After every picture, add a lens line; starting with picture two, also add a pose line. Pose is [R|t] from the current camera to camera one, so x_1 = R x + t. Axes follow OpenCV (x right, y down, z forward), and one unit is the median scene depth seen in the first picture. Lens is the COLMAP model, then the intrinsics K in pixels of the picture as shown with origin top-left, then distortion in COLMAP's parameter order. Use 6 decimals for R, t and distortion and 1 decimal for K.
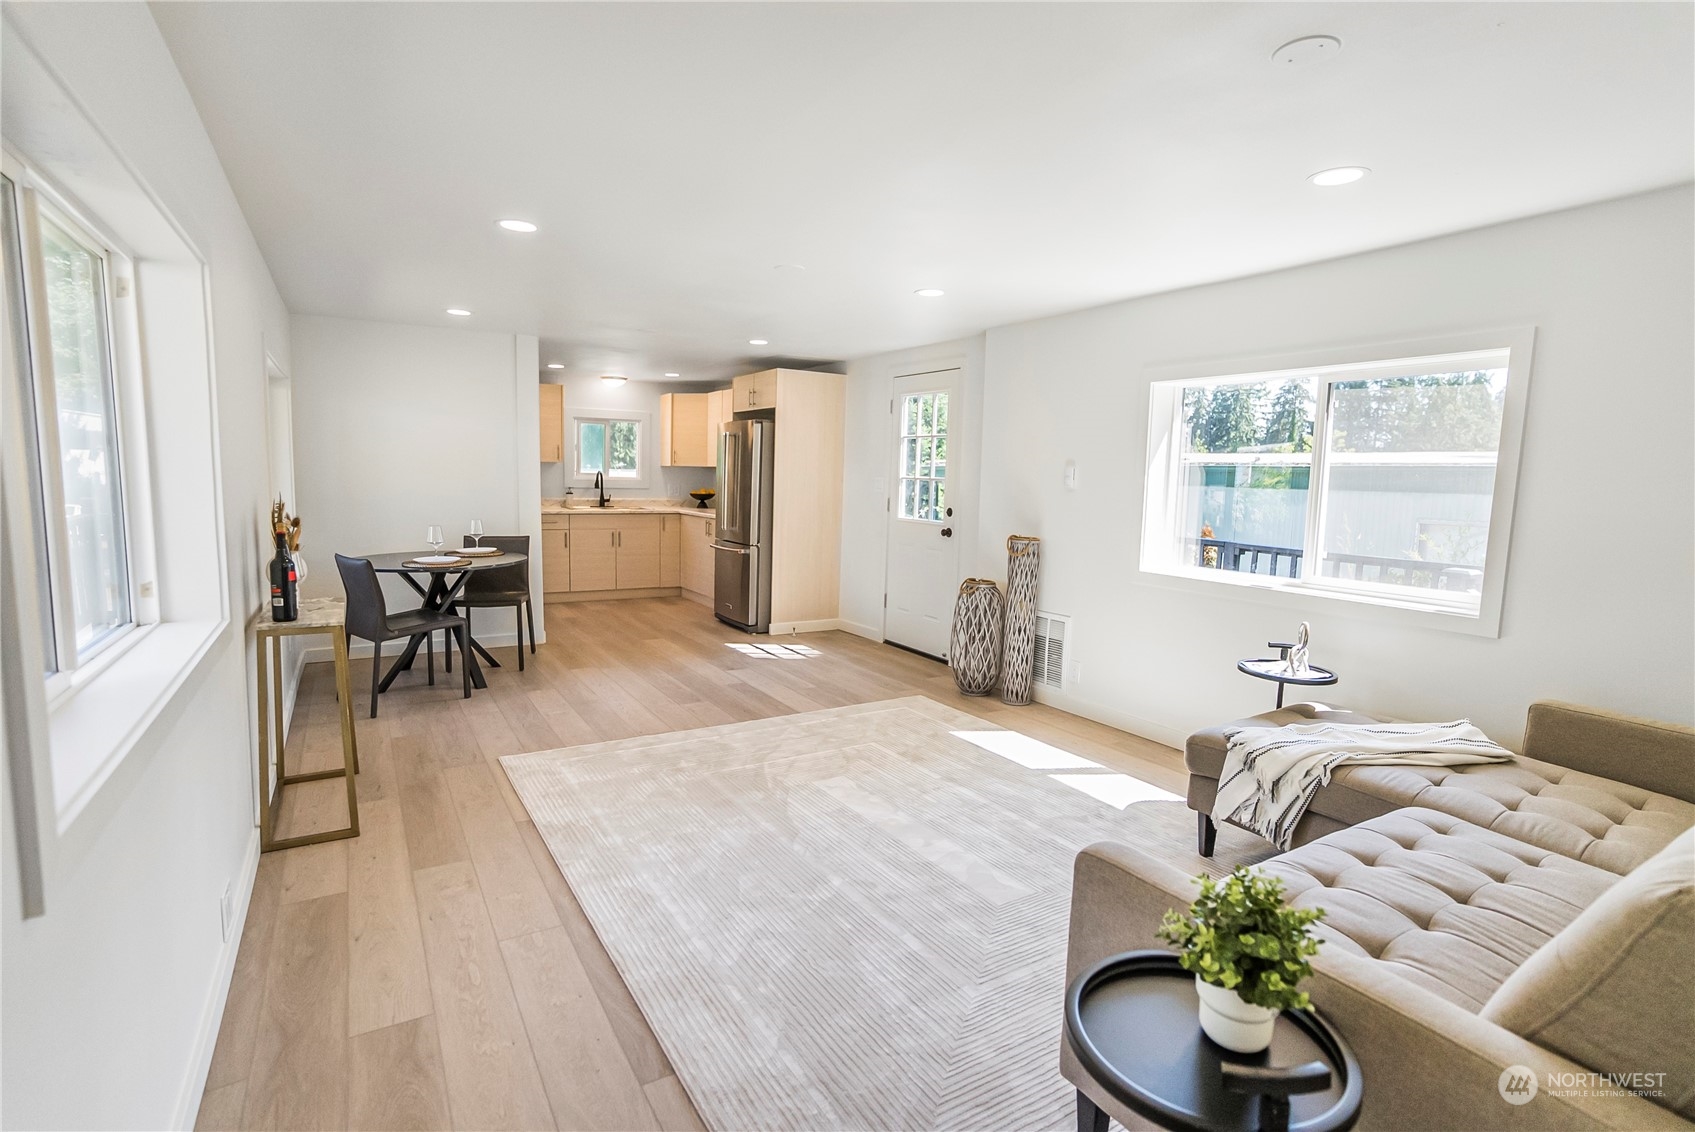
lens RADIAL K [[834.3, 0, 842.3], [0, 834.3, 475.8], [0, 0, 1]] dist [-0.003458, -0.000388]
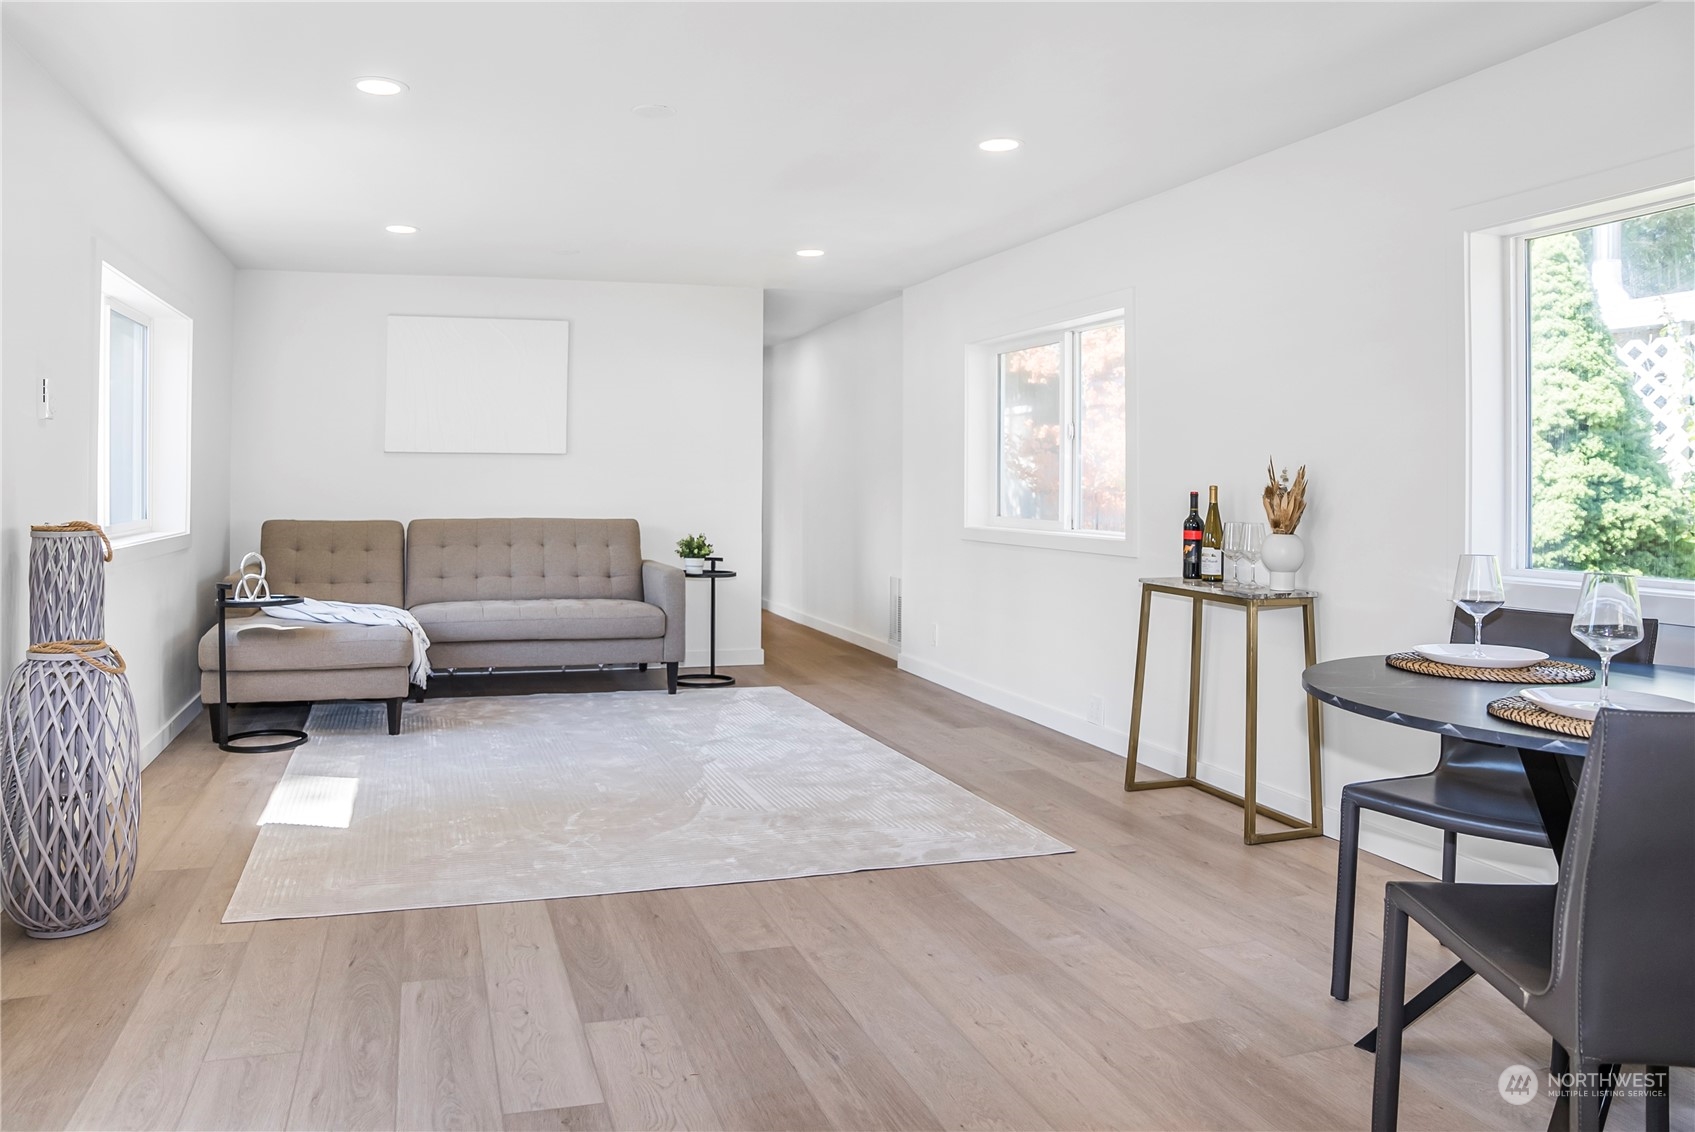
lens RADIAL K [[1312.6, 0, 847.5], [0, 1312.6, 566.0], [0, 0, 1]] dist [0.000832, 0.000368]
pose [[-0.979526, -0.043524, 0.196559, -0.323303], [-0.030032, 0.997016, 0.071108, 0.034085], [-0.199067, 0.063749, -0.977910, 1.531637]]
